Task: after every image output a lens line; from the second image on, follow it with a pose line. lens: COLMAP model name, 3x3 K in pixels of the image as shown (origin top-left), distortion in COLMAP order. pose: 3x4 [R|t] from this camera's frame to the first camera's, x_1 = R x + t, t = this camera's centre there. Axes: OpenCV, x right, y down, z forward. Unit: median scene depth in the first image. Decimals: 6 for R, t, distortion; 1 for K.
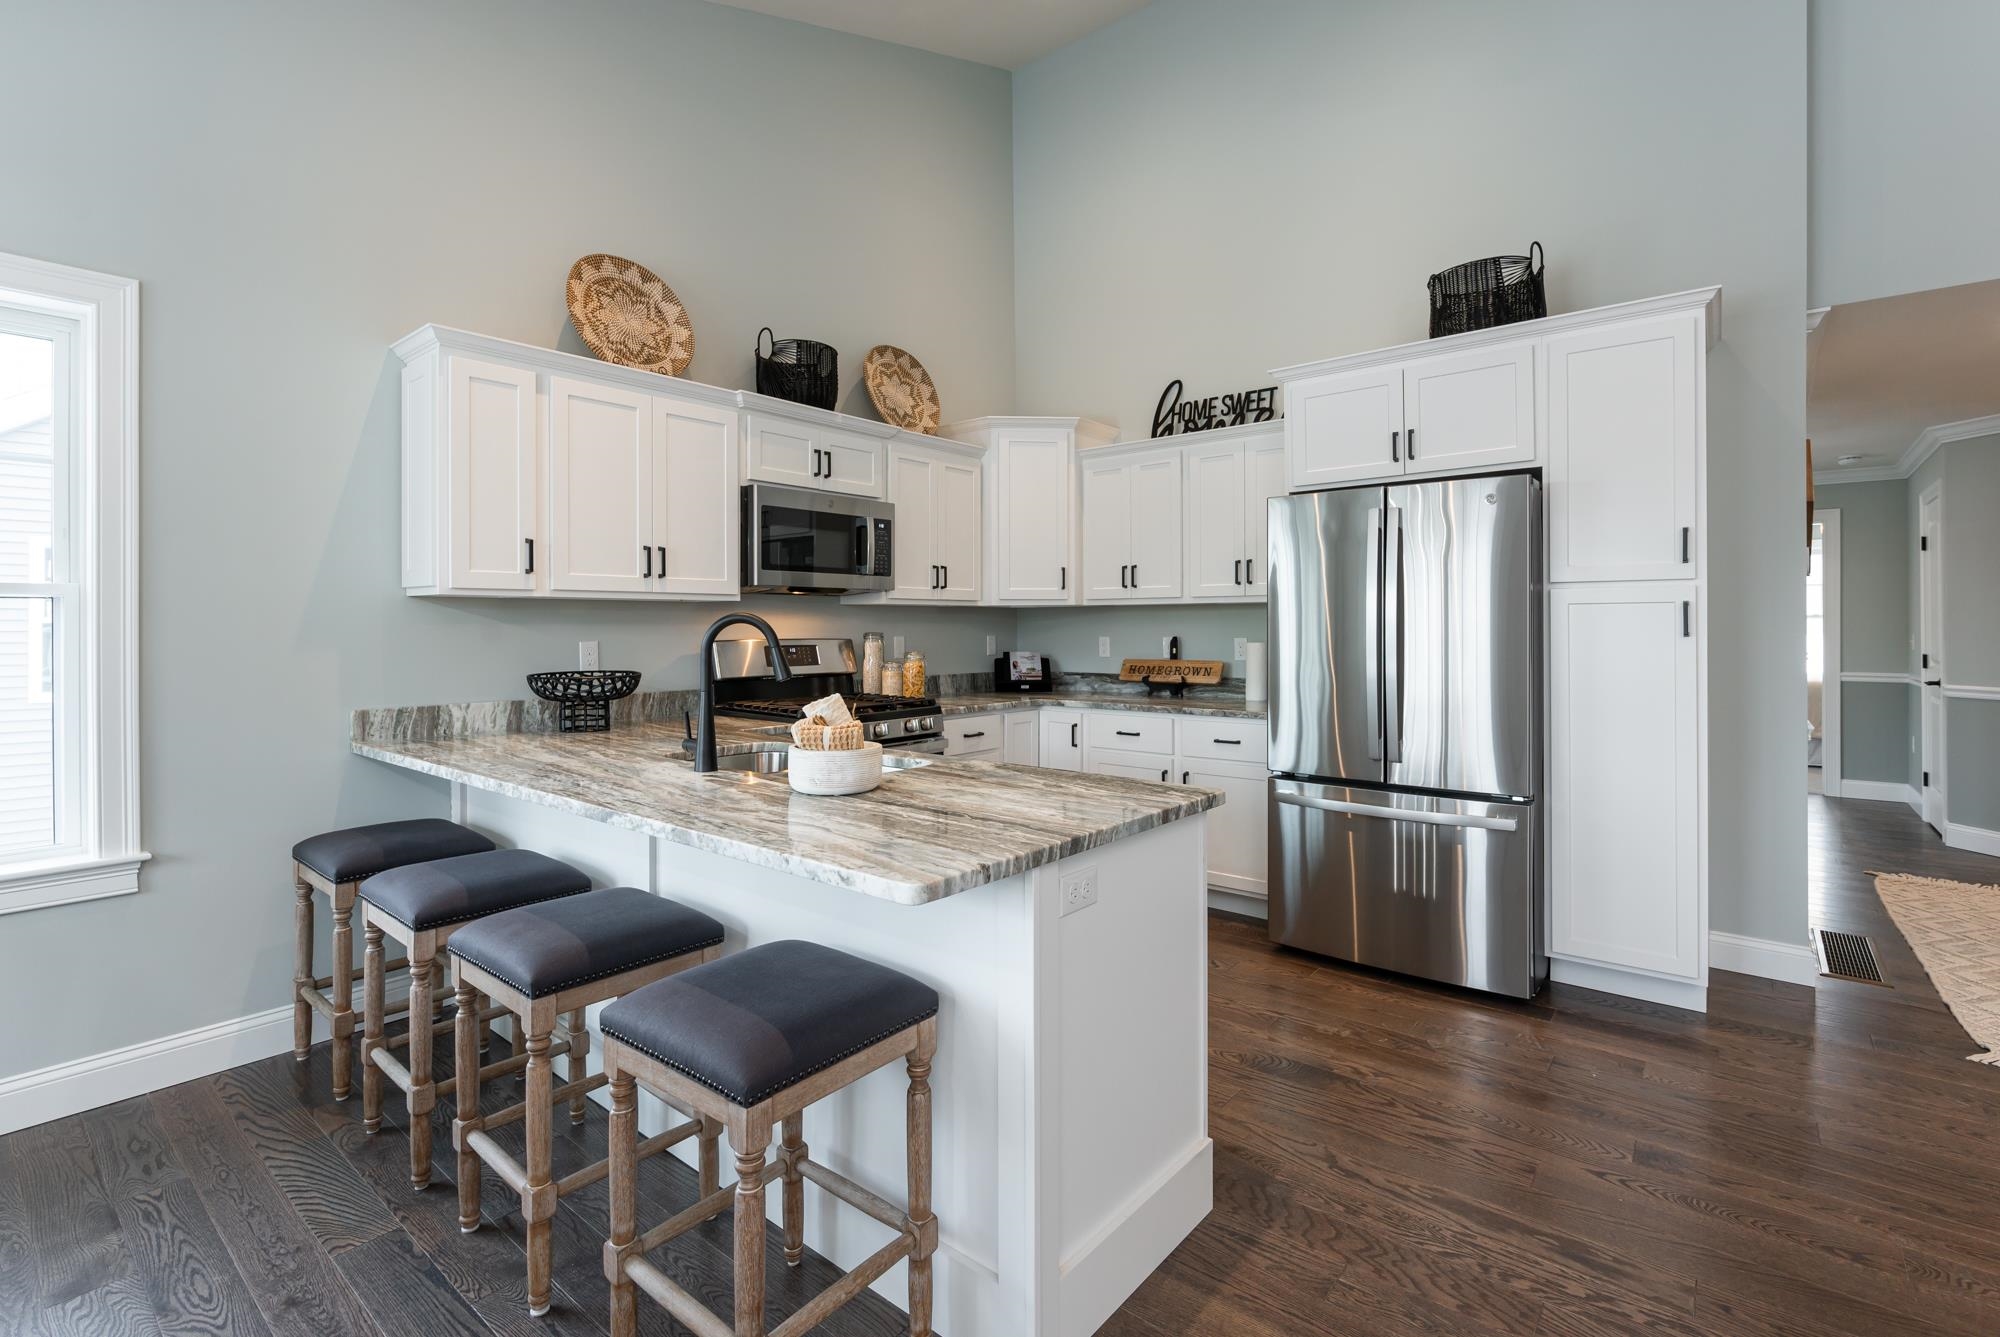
lens RADIAL K [[913.7, 0, 1032.2], [0, 913.7, 619.6], [0, 0, 1]] dist [0.000164, -0.000140]
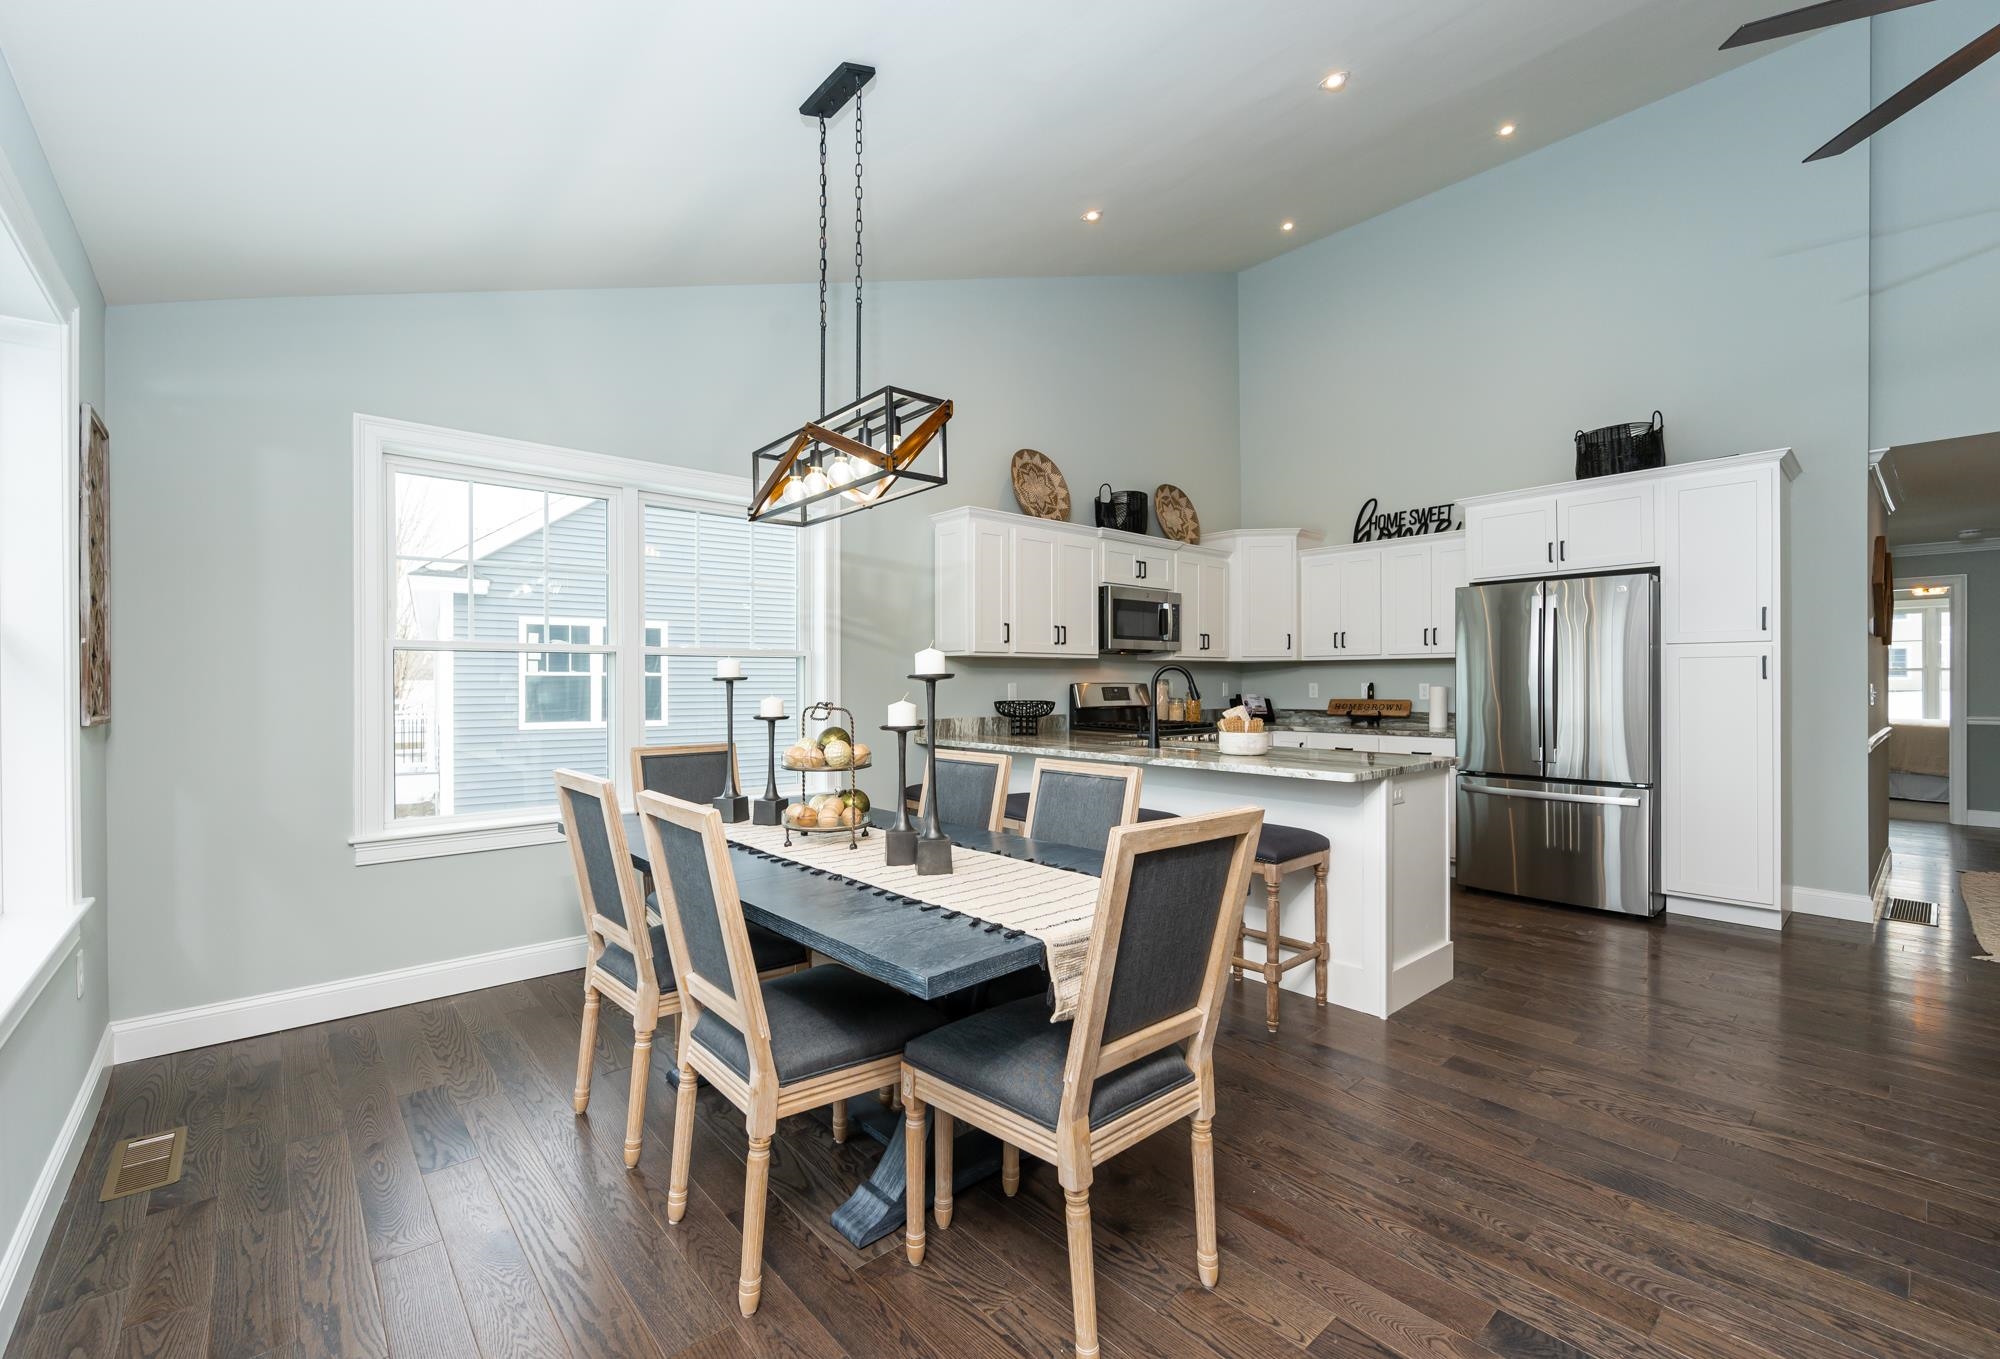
lens RADIAL K [[843.0, 0, 1000.0], [0, 843.0, 679.5], [0, 0, 1]] dist [0.002266, 0.000209]
pose [[0.983959, 0.000234, -0.178393, -0.212662], [0.000575, 0.999990, 0.004487, 0.009264], [0.178392, -0.004518, 0.983949, -0.455865]]
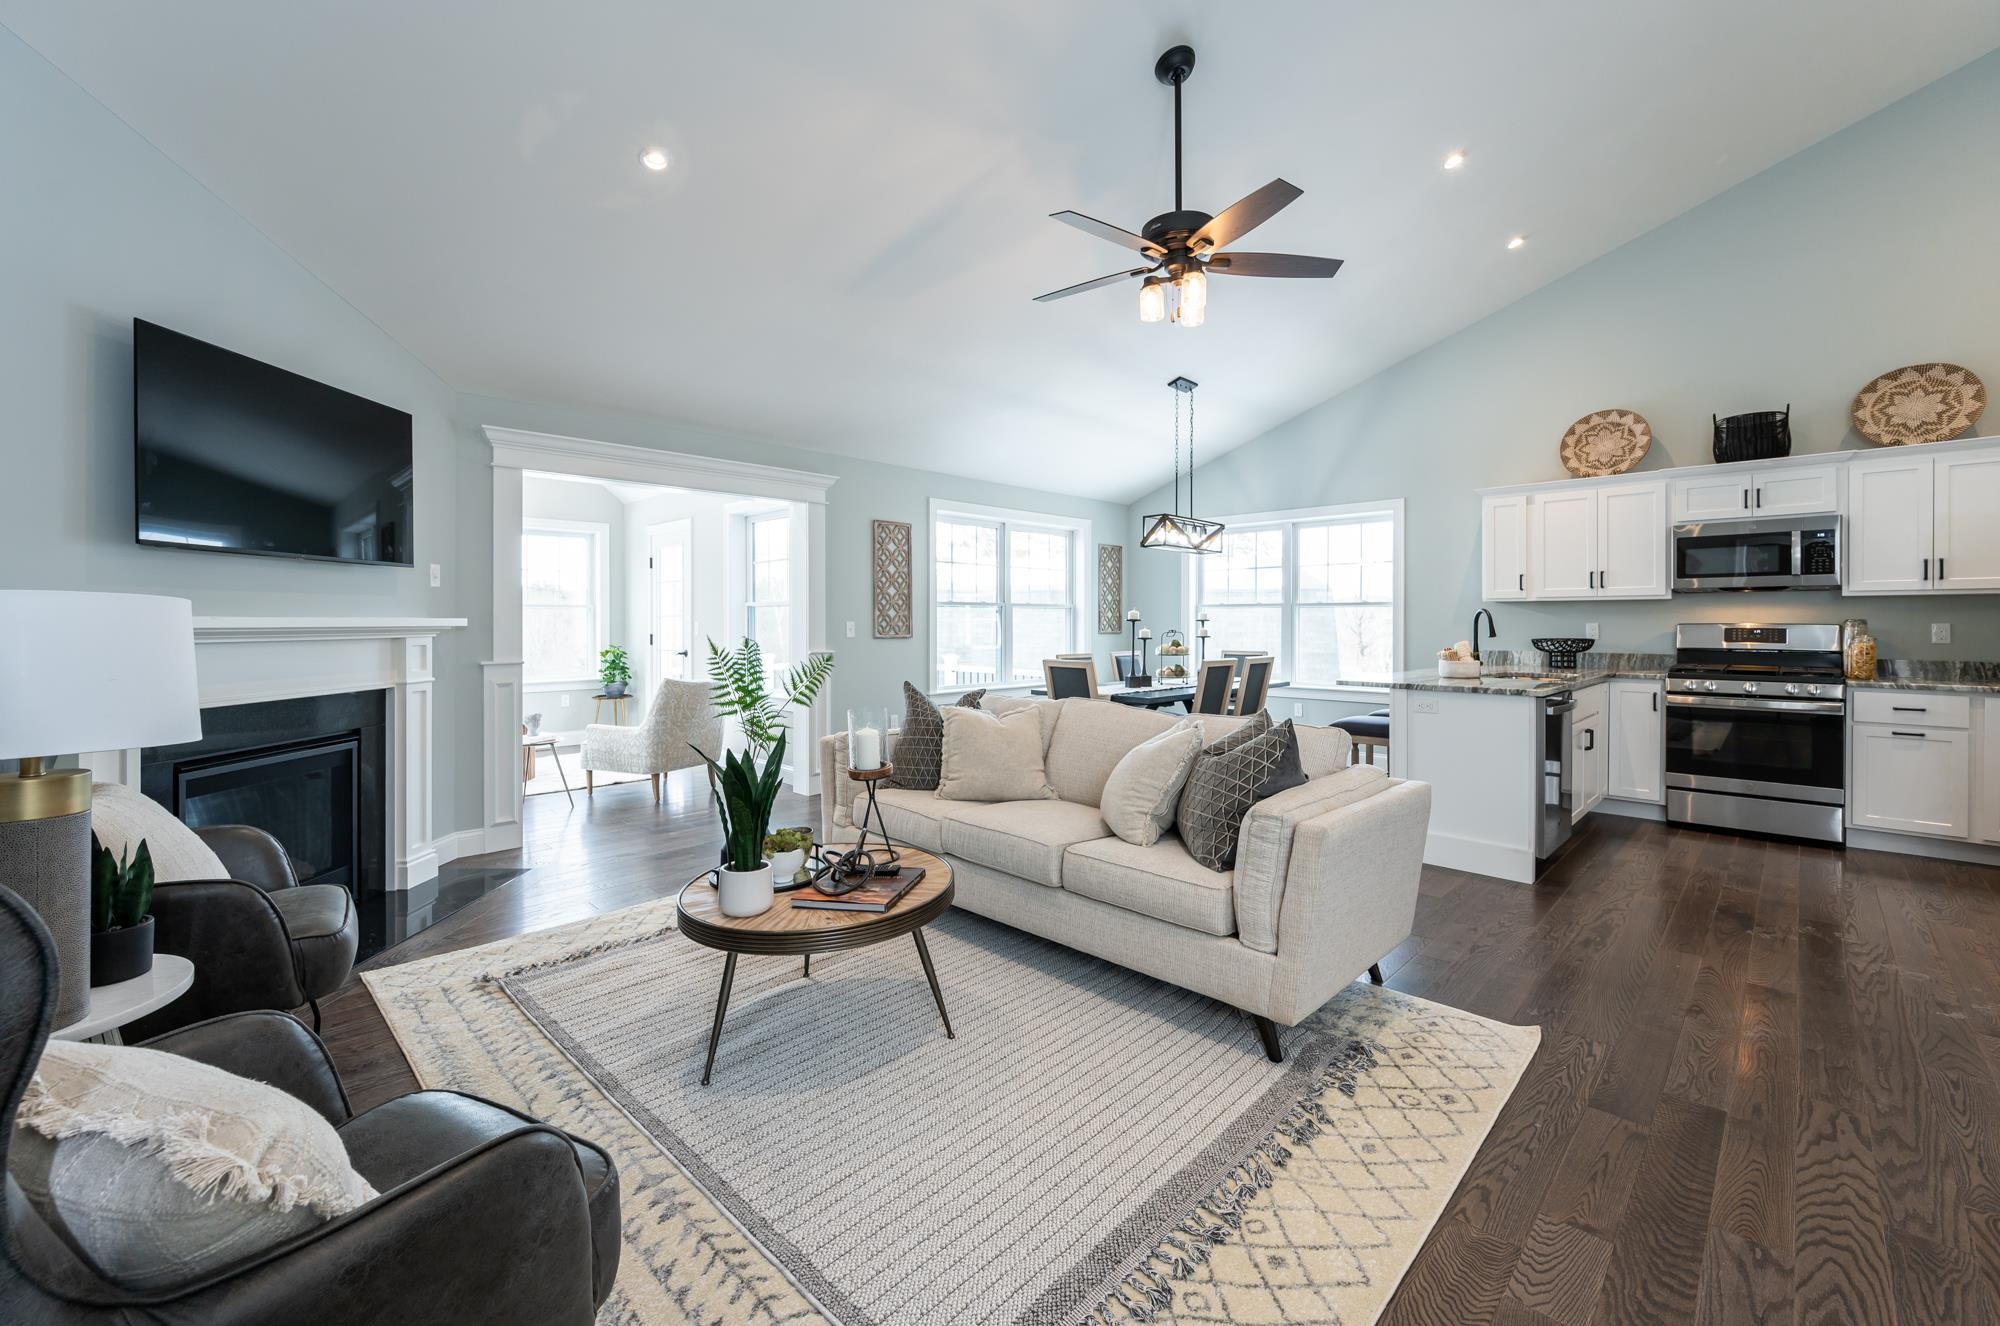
lens RADIAL K [[811.9, 0, 998.9], [0, 811.9, 620.9], [0, 0, 1]] dist [0.000313, 0.000046]
pose [[-0.096580, 0.008248, -0.995291, 1.143131], [0.013681, 0.999882, 0.006959, -0.007427], [0.995231, -0.012944, -0.096682, -0.036216]]
